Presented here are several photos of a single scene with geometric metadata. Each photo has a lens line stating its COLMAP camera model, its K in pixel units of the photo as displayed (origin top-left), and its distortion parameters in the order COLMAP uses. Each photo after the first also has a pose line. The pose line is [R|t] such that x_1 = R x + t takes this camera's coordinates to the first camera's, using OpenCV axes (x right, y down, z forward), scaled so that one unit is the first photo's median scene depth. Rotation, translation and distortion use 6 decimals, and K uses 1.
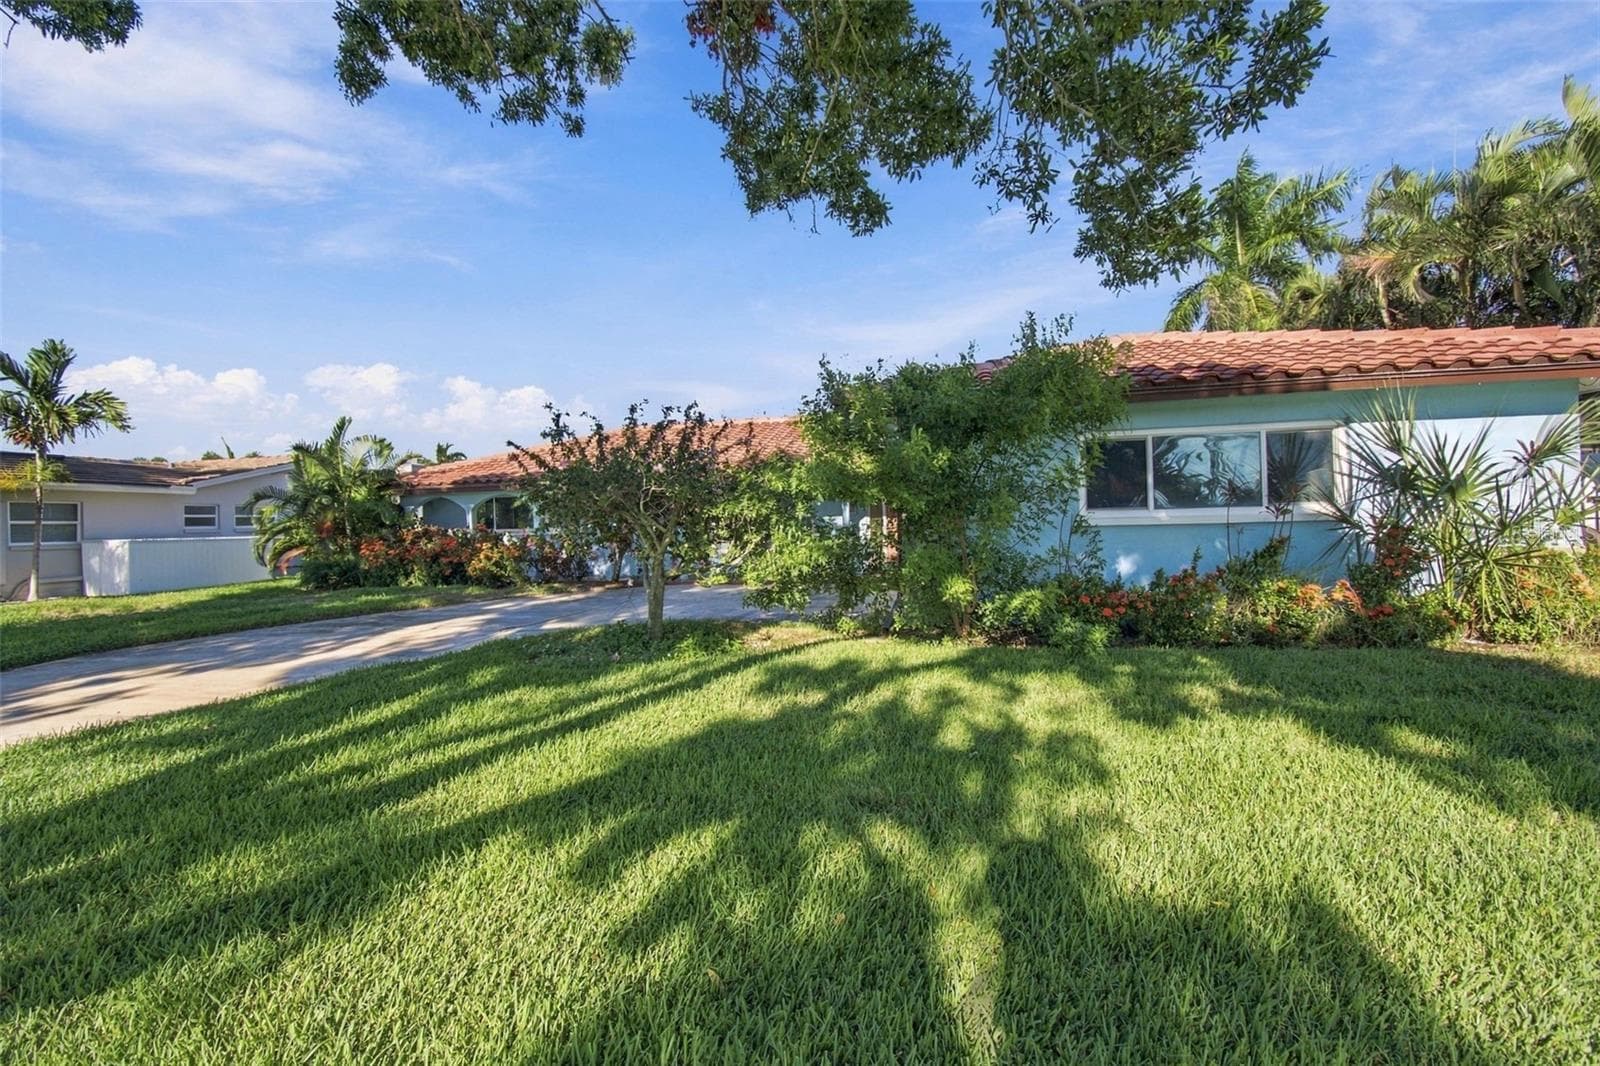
lens RADIAL K [[708.9, 0, 796.1], [0, 708.9, 505.0], [0, 0, 1]] dist [-0.001701, -0.000108]
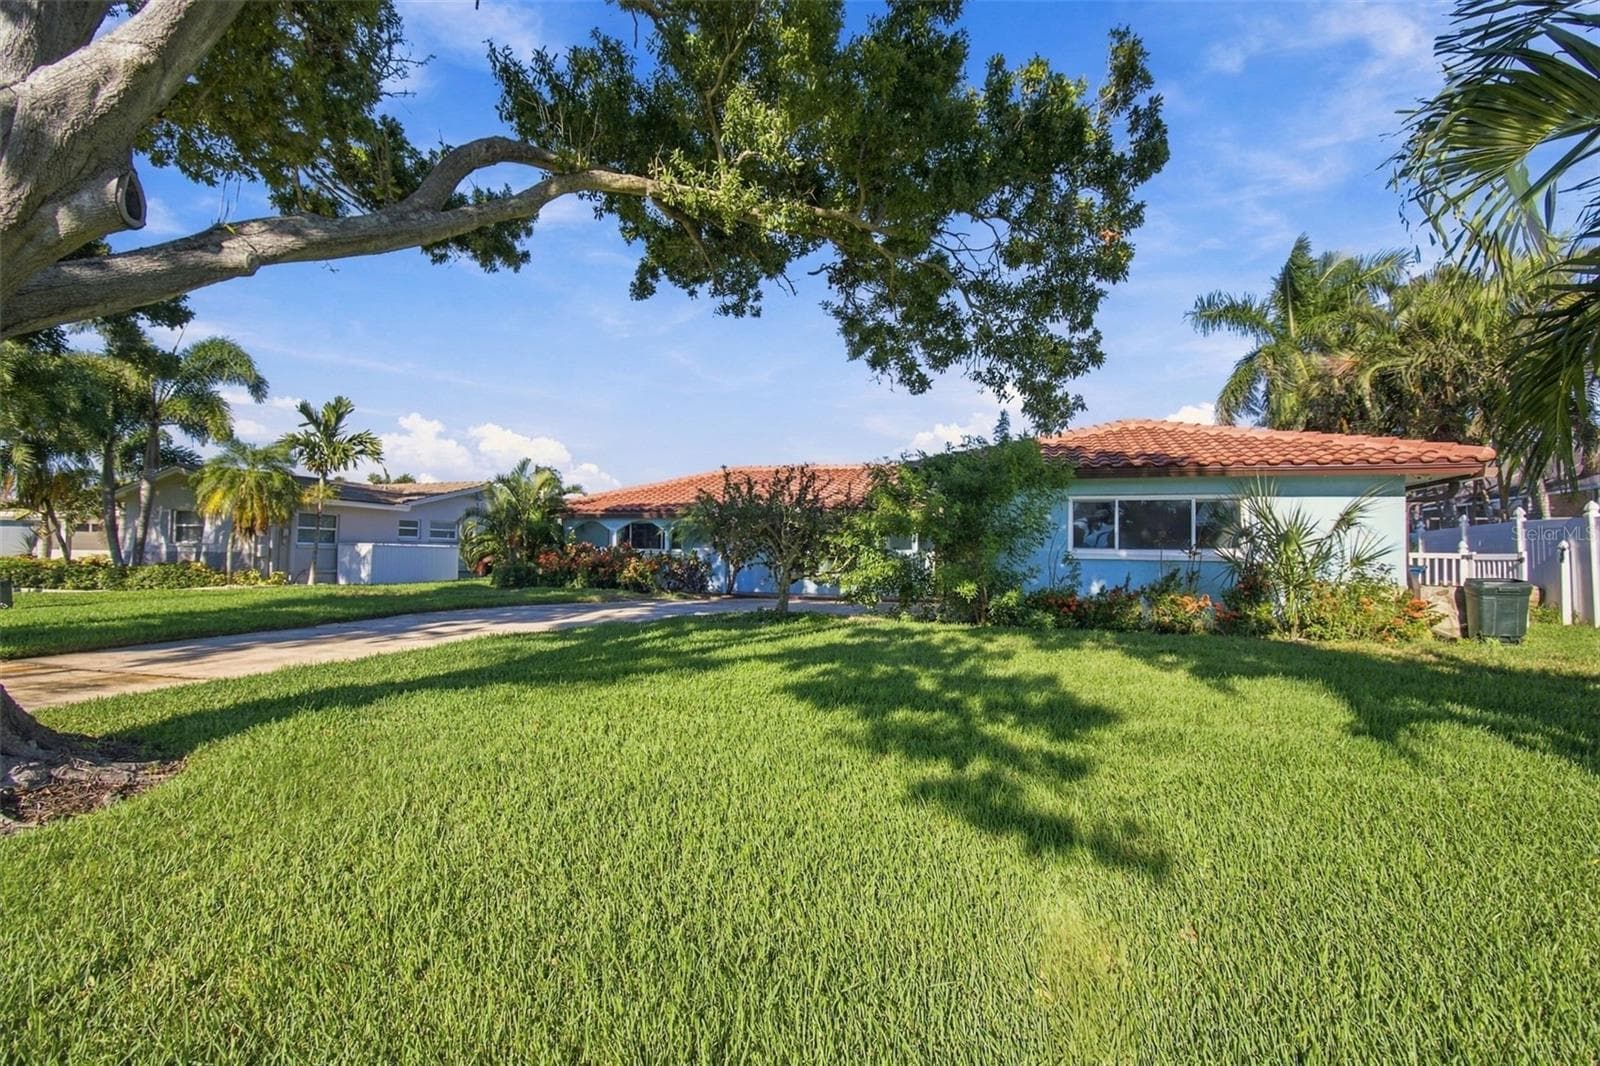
lens RADIAL K [[708.9, 0, 796.1], [0, 708.9, 505.0], [0, 0, 1]] dist [-0.001701, -0.000108]
pose [[0.993274, 0.037805, -0.109444, -0.002215], [-0.043293, 0.997899, -0.048209, 0.007231], [0.107392, 0.052623, 0.992823, -0.292041]]
